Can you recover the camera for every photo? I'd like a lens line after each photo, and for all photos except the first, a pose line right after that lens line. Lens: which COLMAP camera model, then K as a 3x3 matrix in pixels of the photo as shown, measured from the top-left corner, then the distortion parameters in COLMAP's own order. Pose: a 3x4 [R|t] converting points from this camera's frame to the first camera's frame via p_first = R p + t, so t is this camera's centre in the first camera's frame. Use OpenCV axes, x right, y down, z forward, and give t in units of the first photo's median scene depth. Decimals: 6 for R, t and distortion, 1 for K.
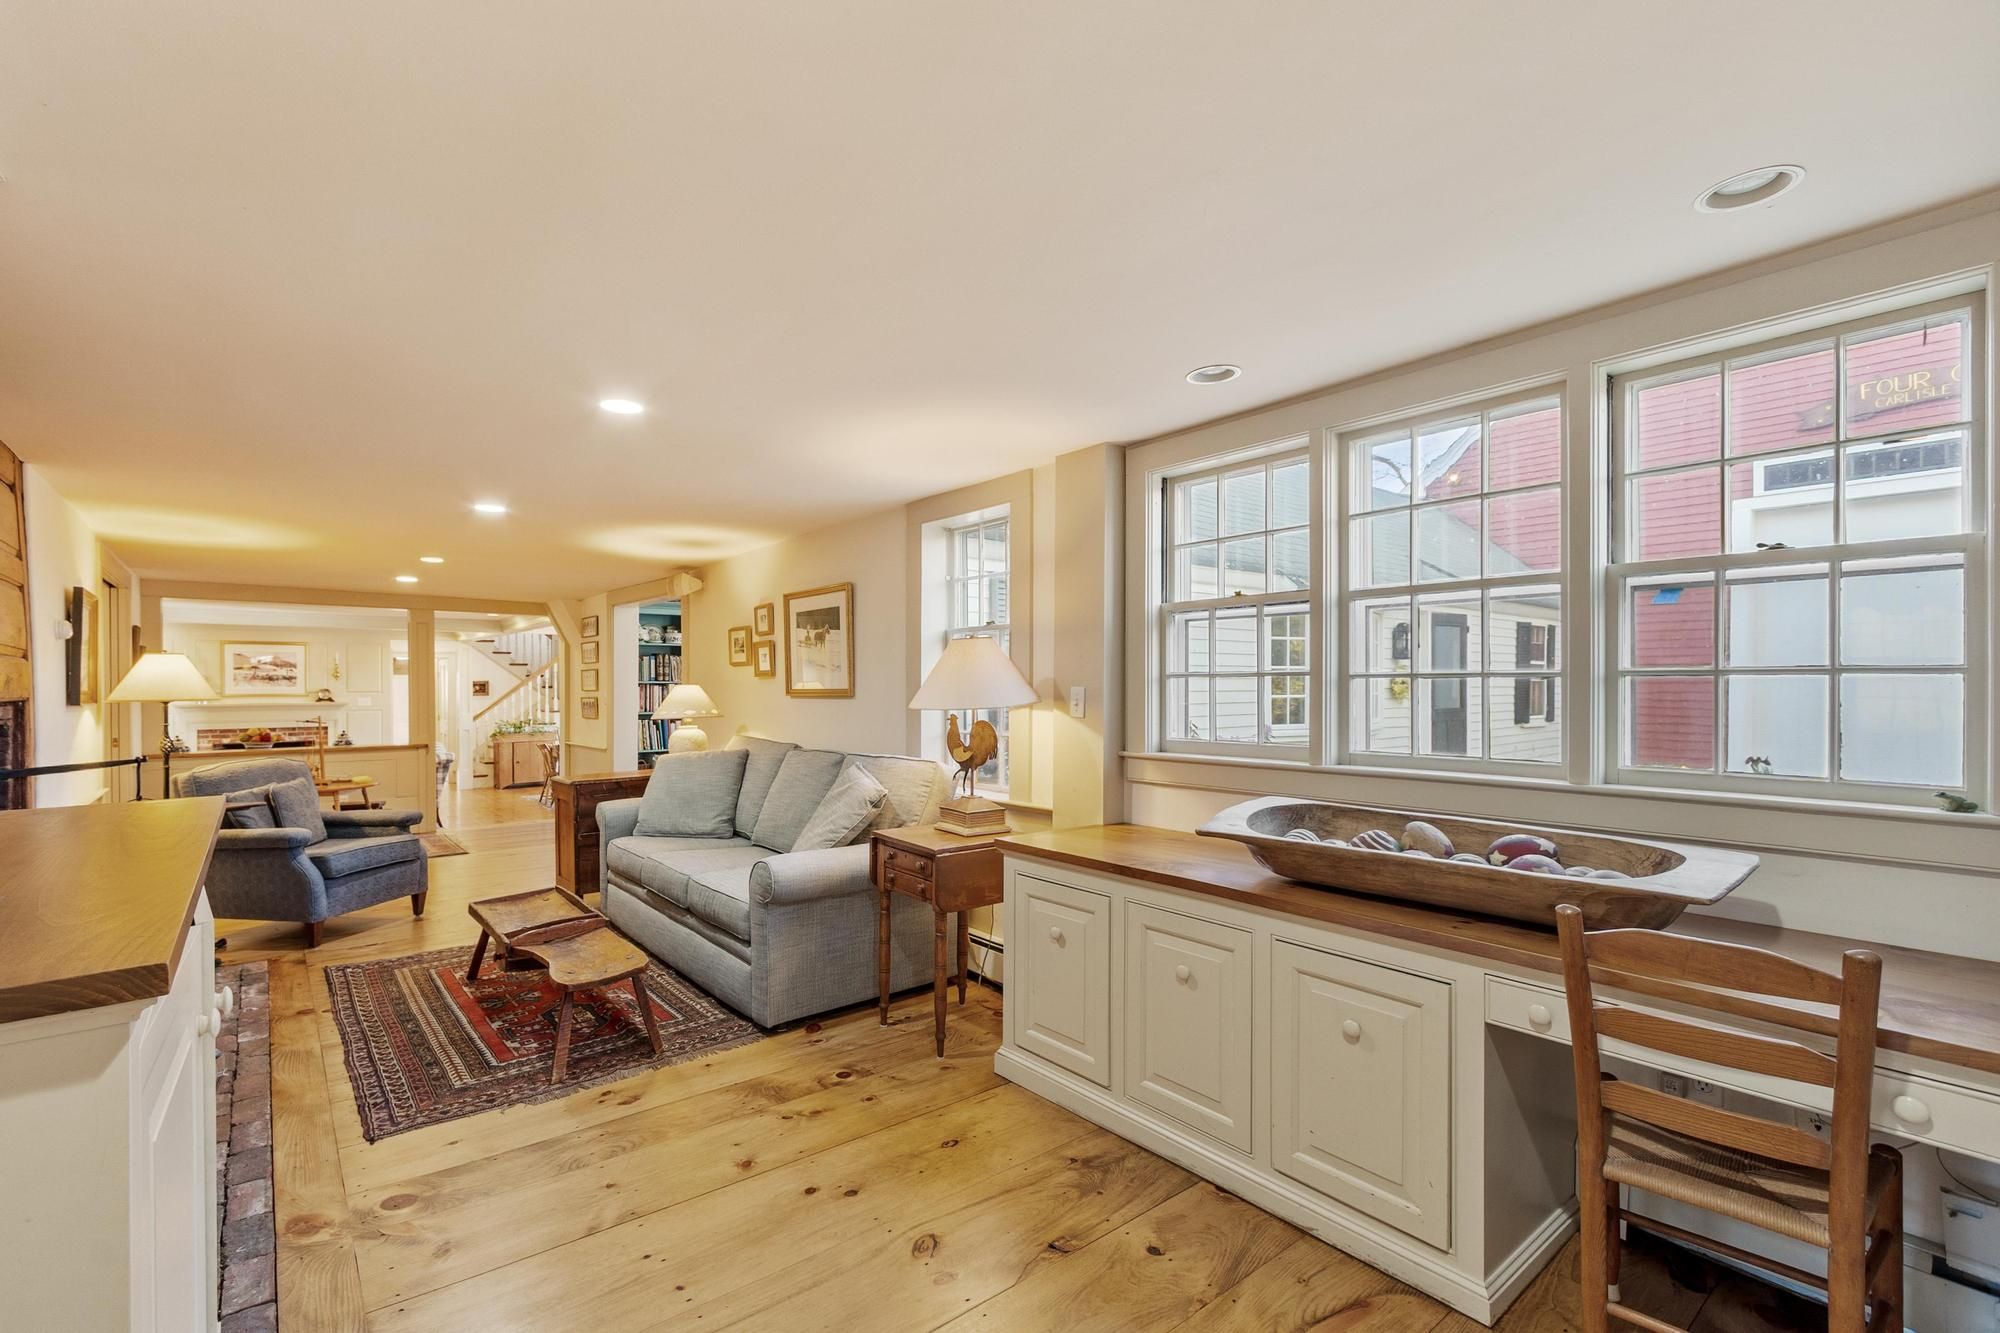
lens RADIAL K [[848.6, 0, 996.9], [0, 848.6, 694.8], [0, 0, 1]] dist [0.001357, 0.000331]
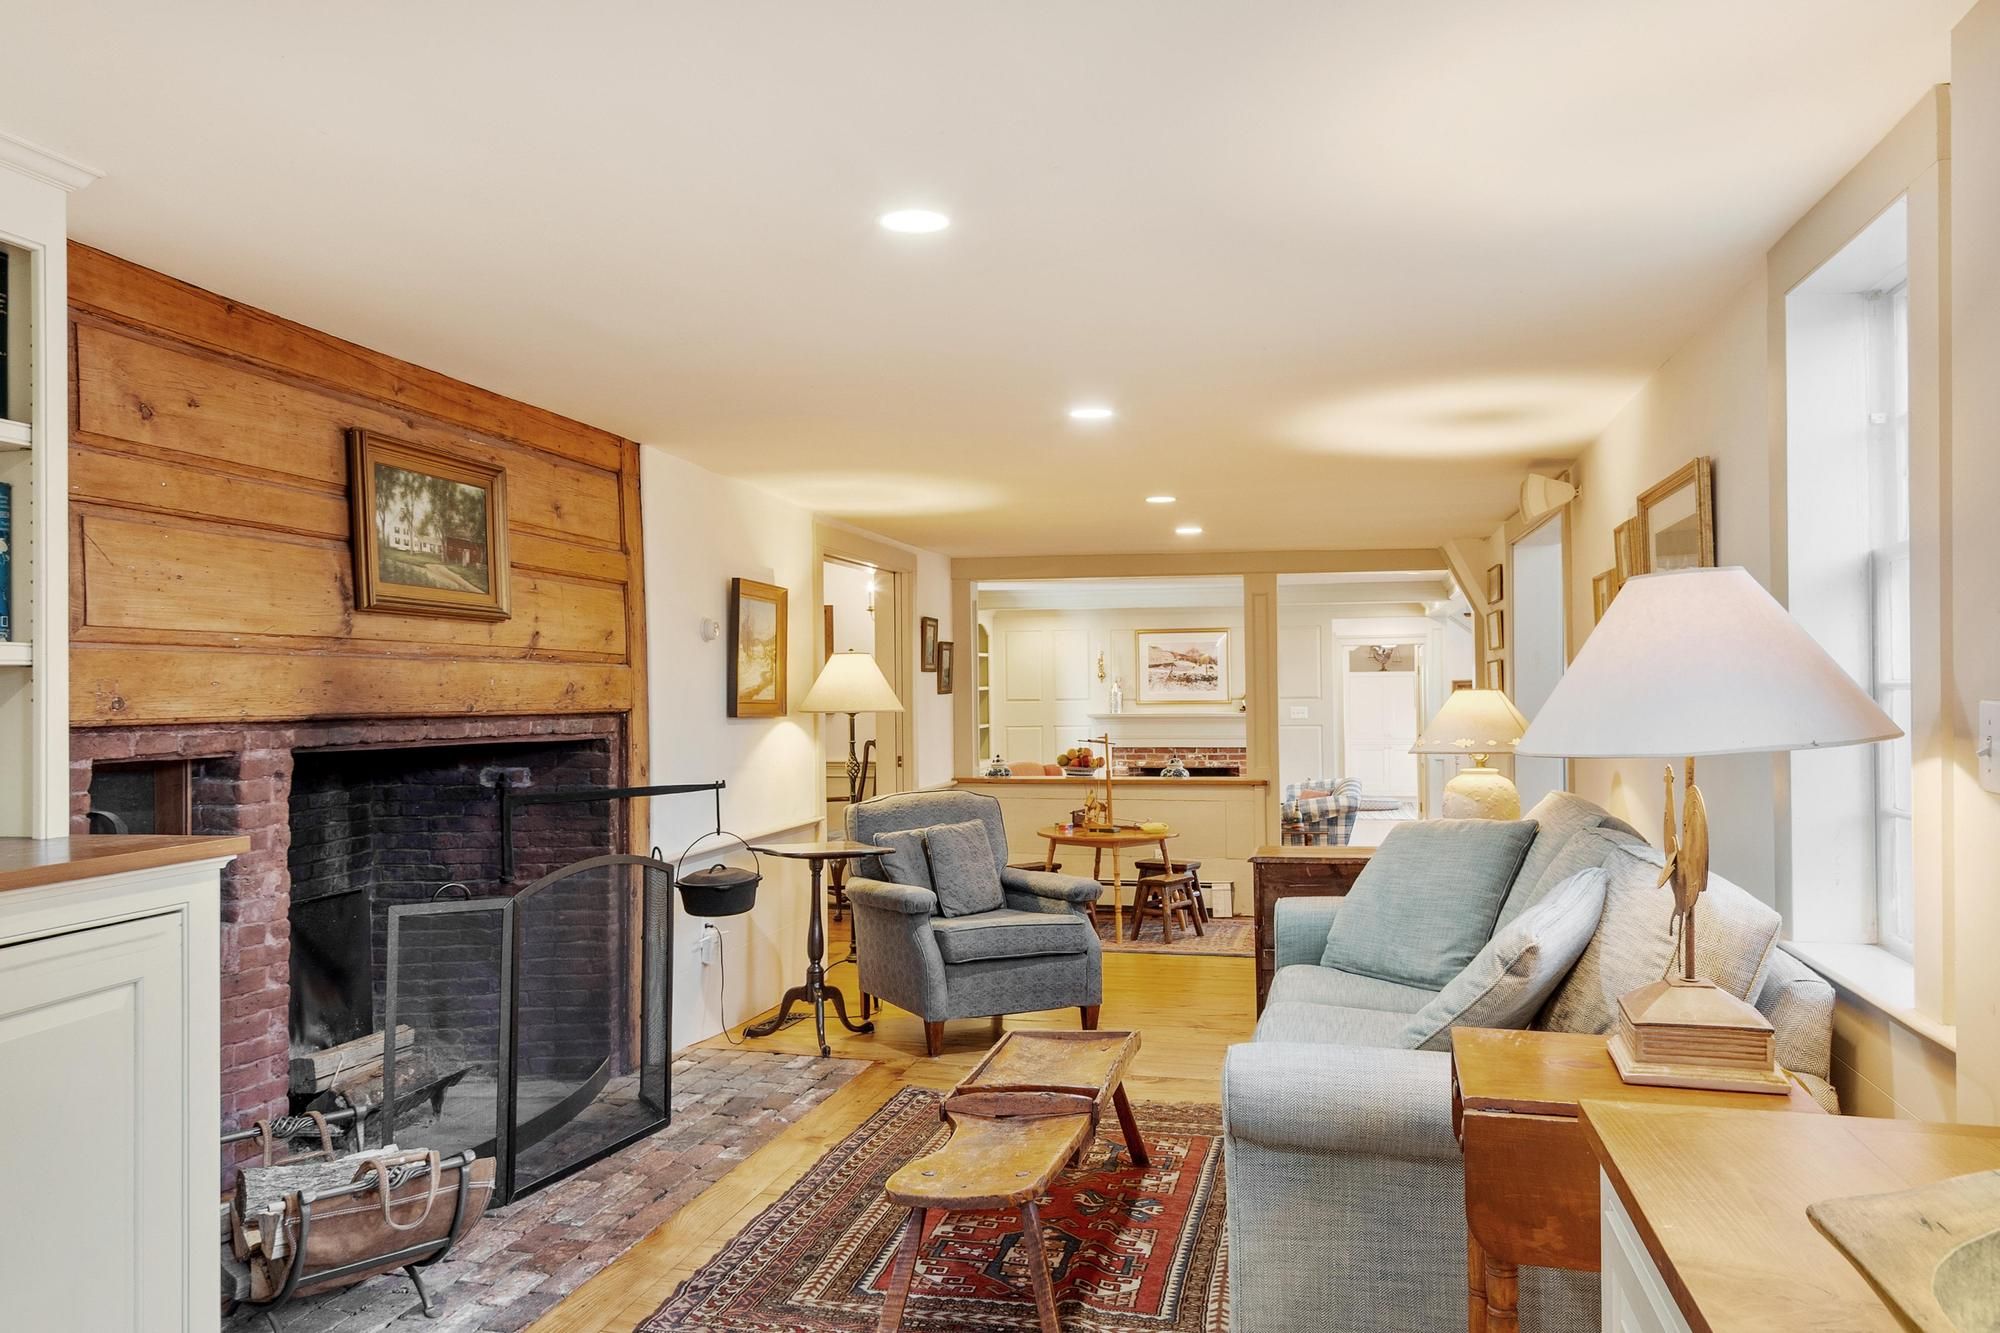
lens RADIAL K [[1526.6, 0, 1000.0], [0, 1526.6, 666.5], [0, 0, 1]] dist [0.001260, 0.000244]
pose [[0.596648, -0.014364, -0.802374, 0.271975], [-0.004202, 0.999770, -0.021023, -0.006150], [0.802492, 0.015915, 0.596451, 0.265570]]
